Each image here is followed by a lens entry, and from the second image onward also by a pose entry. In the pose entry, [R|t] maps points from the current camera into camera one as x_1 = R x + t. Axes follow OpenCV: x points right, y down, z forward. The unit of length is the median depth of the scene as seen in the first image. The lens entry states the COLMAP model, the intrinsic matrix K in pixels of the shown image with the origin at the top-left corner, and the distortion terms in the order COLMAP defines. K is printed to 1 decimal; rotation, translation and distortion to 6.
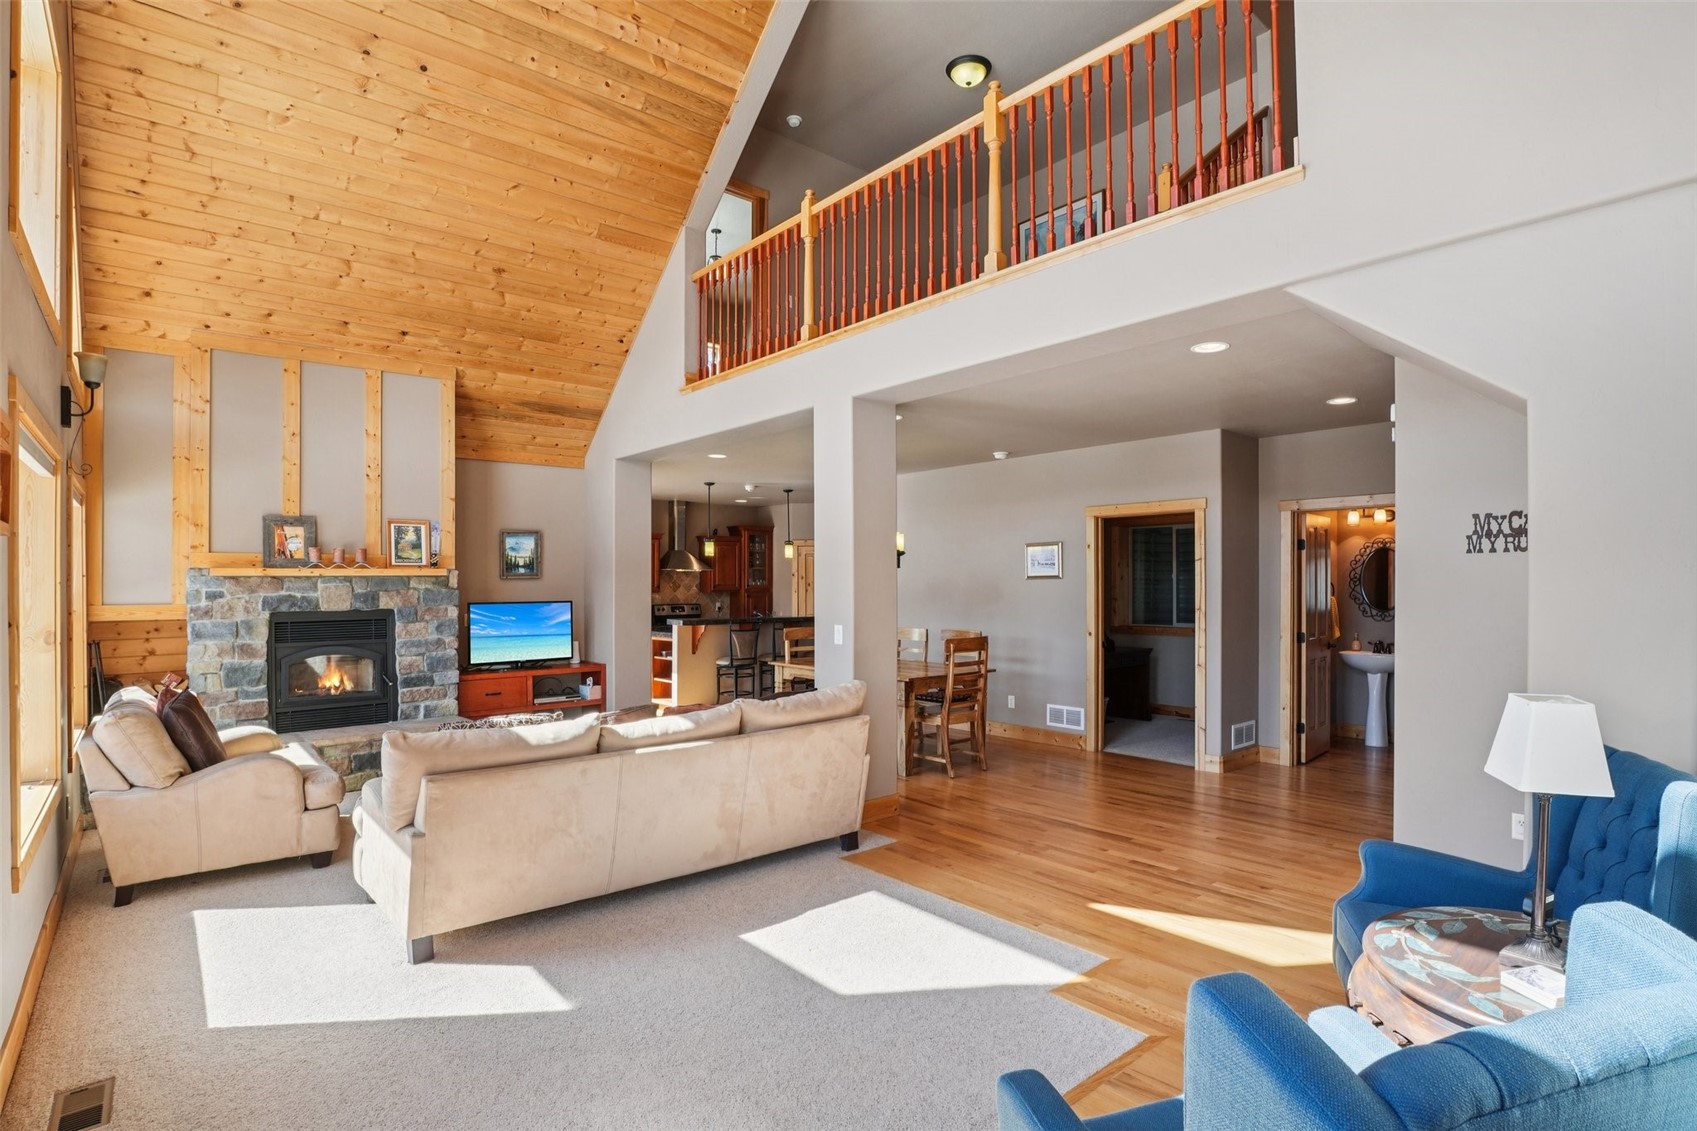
lens RADIAL K [[835.2, 0, 846.0], [0, 835.2, 582.5], [0, 0, 1]] dist [-0.058520, -0.008397]
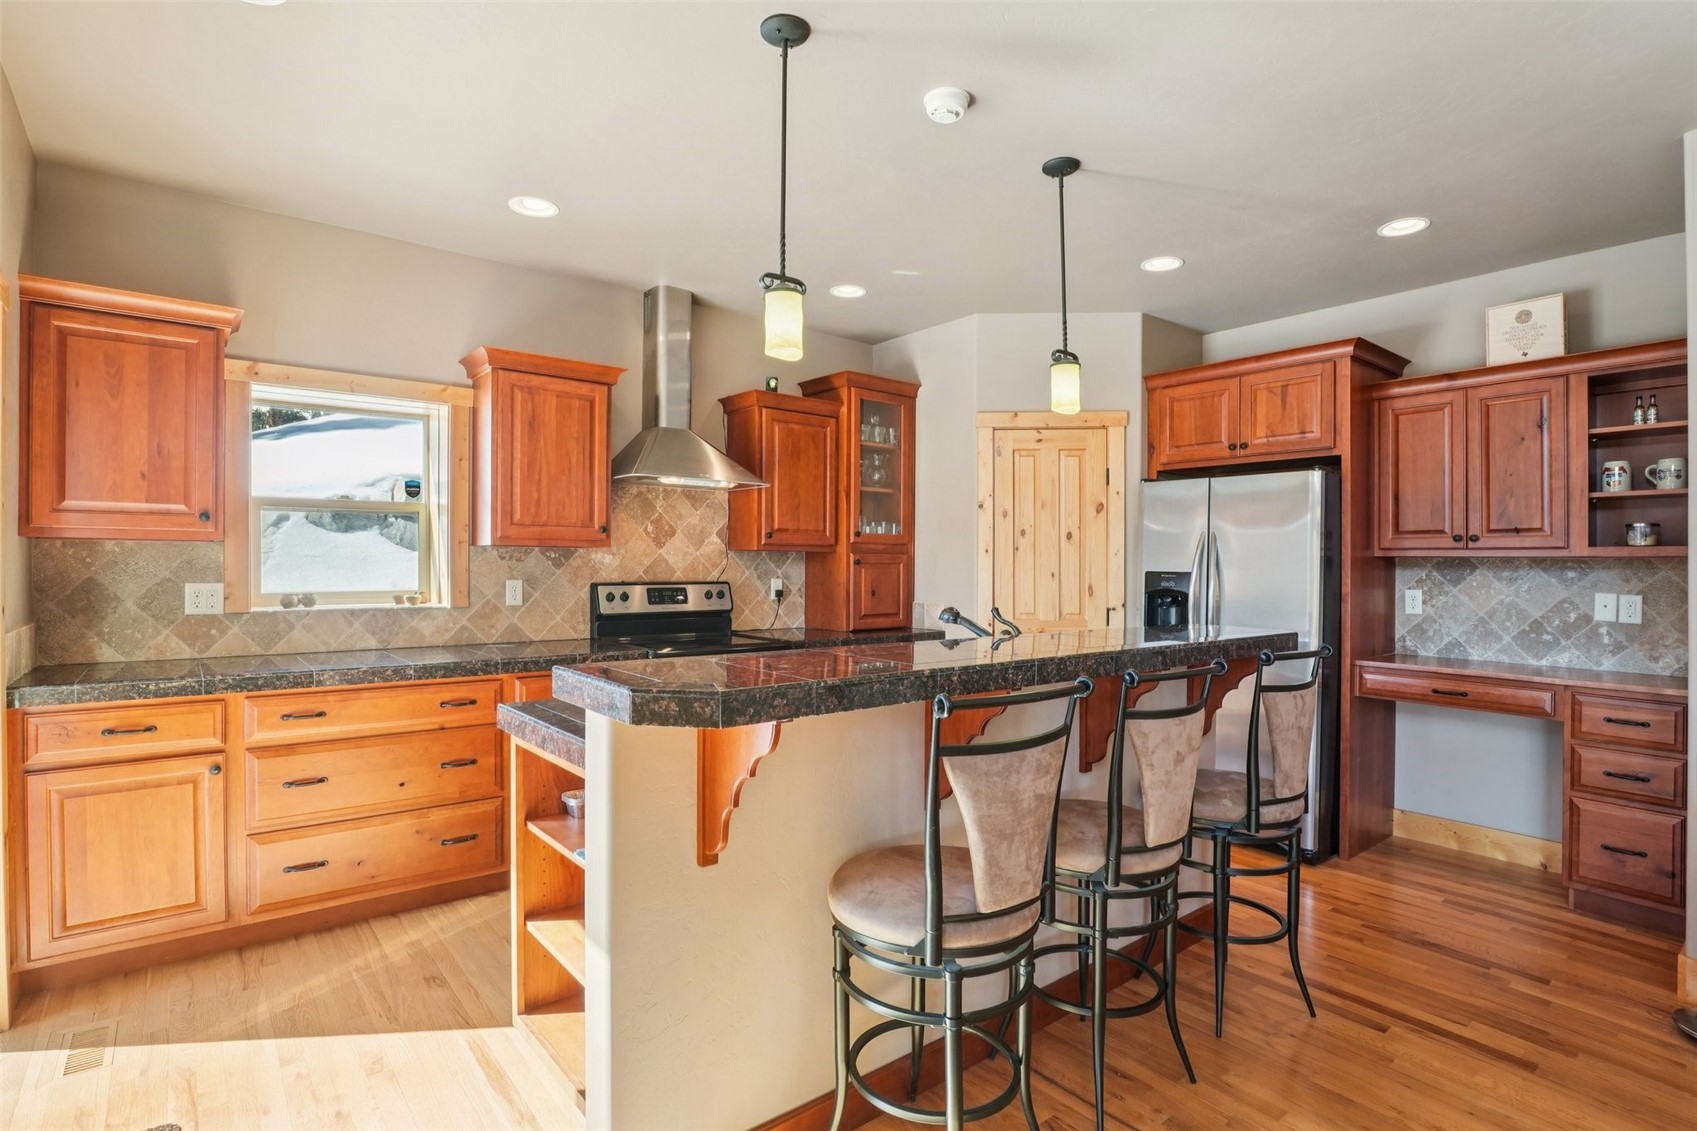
lens RADIAL K [[876.9, 0, 848.5], [0, 876.9, 565.5], [0, 0, 1]] dist [-0.061794, -0.000546]
pose [[0.999511, 0.007535, -0.030337, -0.112077], [-0.007321, 0.999948, 0.007161, 0.015584], [0.030389, -0.006936, 0.999514, 0.622170]]
